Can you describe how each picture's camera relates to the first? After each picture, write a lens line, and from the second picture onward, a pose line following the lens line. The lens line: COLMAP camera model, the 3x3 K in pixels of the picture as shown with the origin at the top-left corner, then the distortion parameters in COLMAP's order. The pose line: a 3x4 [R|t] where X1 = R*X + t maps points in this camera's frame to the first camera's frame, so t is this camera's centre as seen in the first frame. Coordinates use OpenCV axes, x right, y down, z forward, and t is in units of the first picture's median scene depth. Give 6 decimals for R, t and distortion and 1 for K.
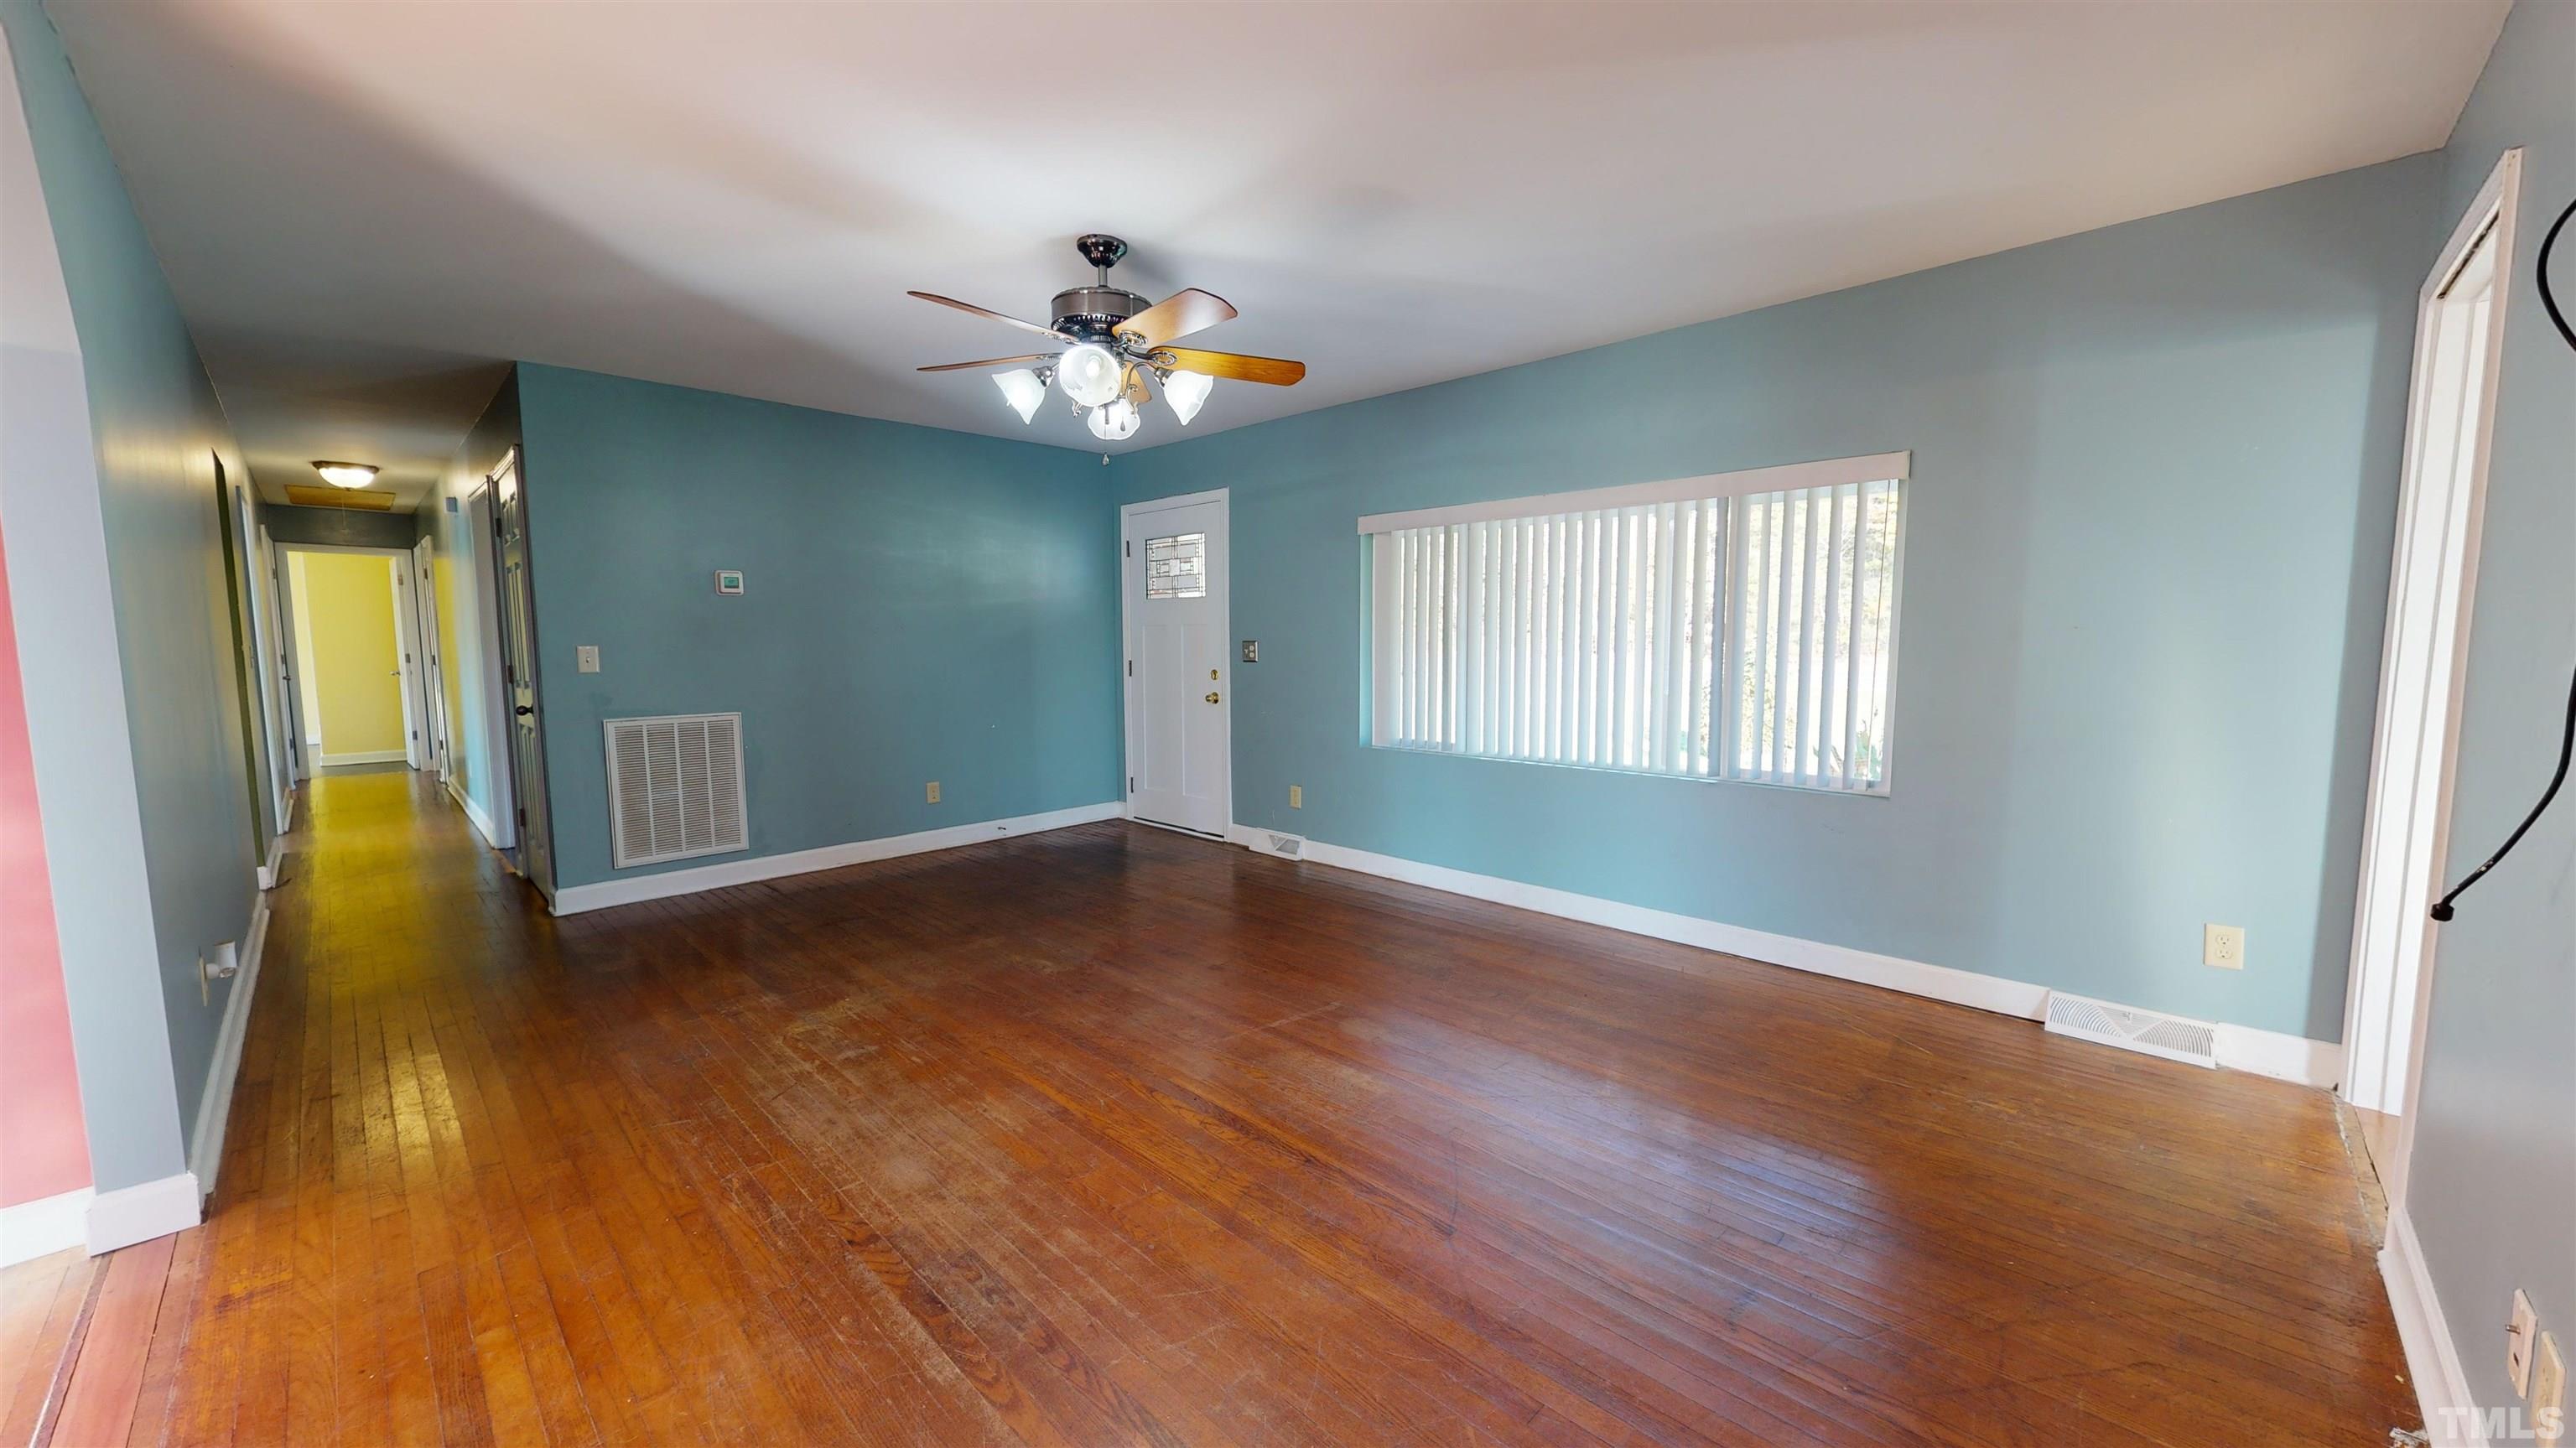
lens RADIAL K [[944.1, 0, 1288.0], [0, 944.1, 724.0], [0, 0, 1]] dist [-0.000073, -0.000326]
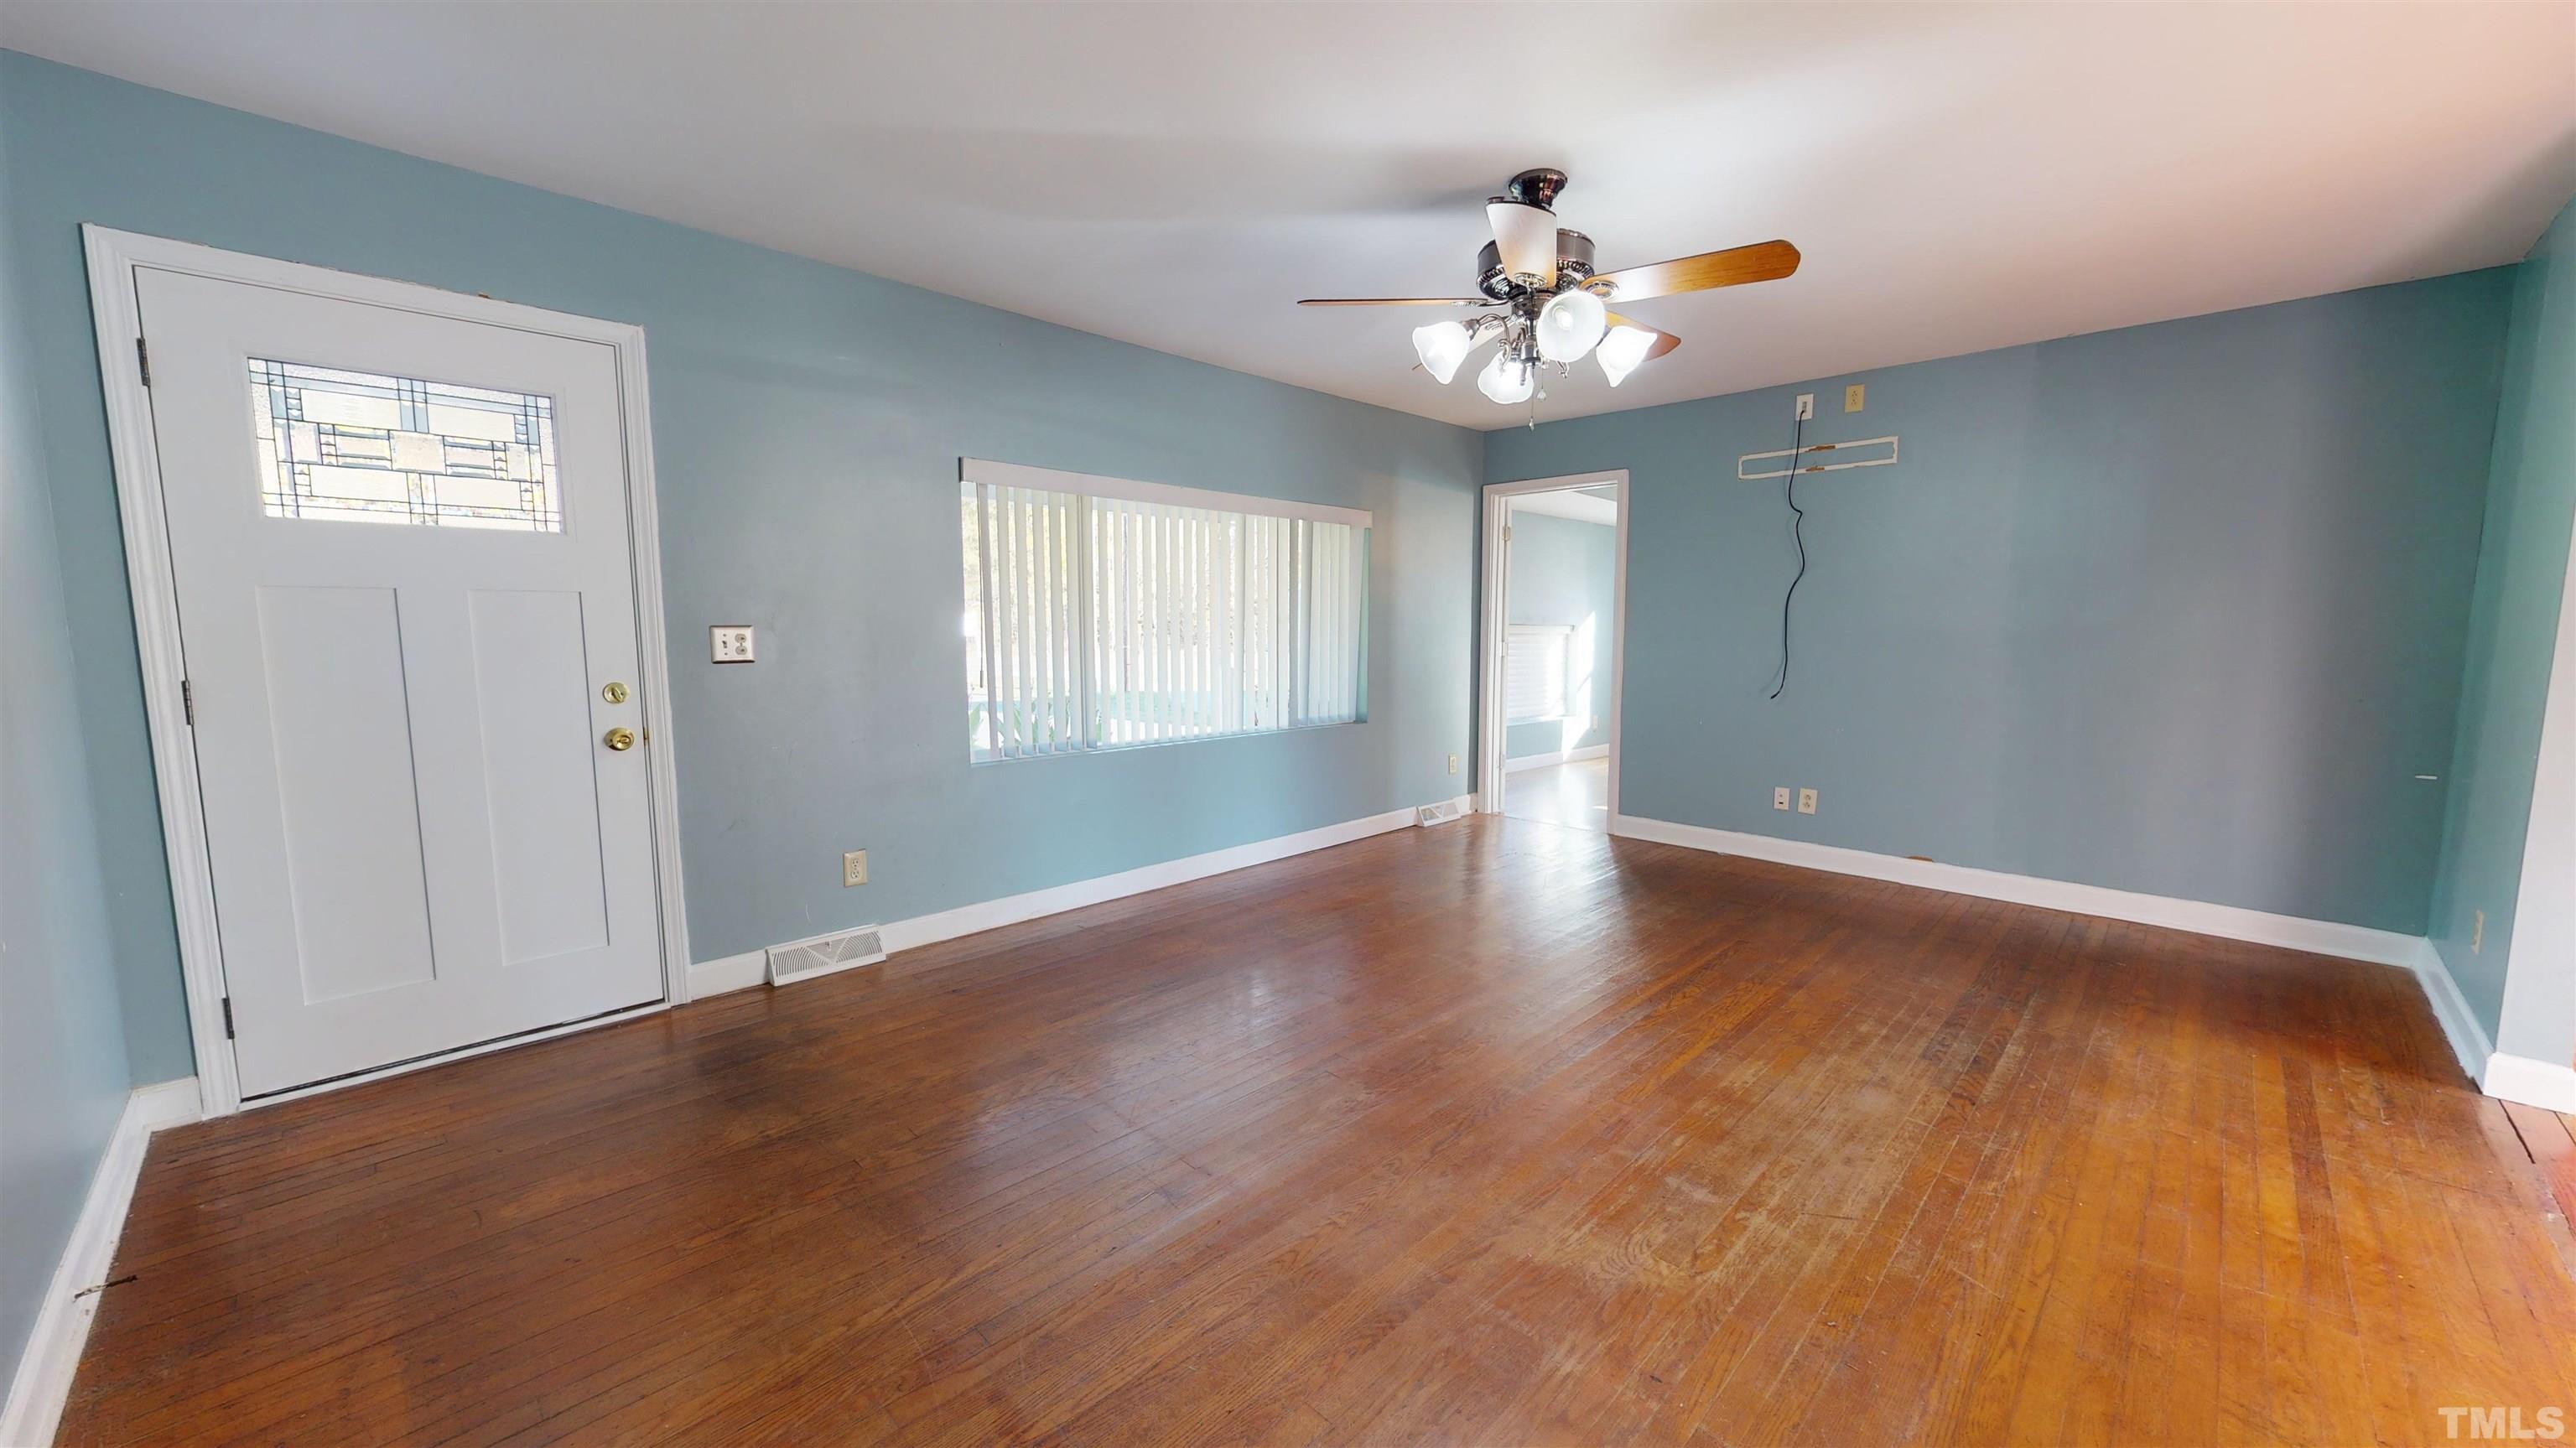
lens RADIAL K [[944.1, 0, 1288.0], [0, 944.1, 724.0], [0, 0, 1]] dist [-0.000073, -0.000326]
pose [[0.007388, -0.102161, 0.994740, -0.936904], [0.088027, 0.990972, 0.101120, -0.089987], [-0.996091, 0.086817, 0.016314, 1.035541]]
